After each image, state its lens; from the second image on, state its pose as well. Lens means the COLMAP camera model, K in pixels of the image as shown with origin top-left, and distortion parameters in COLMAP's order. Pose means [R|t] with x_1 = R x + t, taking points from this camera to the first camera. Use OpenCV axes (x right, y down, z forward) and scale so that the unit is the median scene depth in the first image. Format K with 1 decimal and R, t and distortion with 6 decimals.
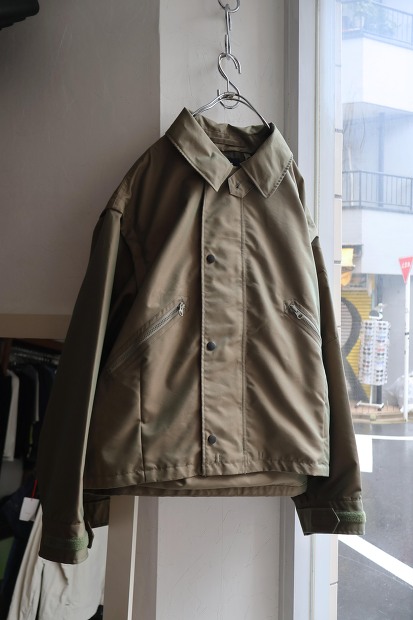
lens RADIAL K [[544.9, 0, 204.4], [0, 544.9, 309.7], [0, 0, 1]] dist [-0.002654, 0.009336]
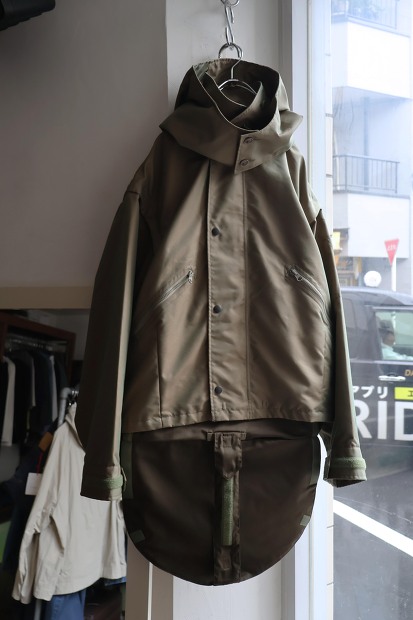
lens RADIAL K [[547.9, 0, 214.1], [0, 547.9, 311.8], [0, 0, 1]] dist [0.007826, 0.001501]
pose [[0.999023, -0.020191, 0.039314, -0.036418], [0.019187, 0.999484, 0.025761, 0.039807], [-0.039814, -0.024981, 0.998895, -0.122868]]
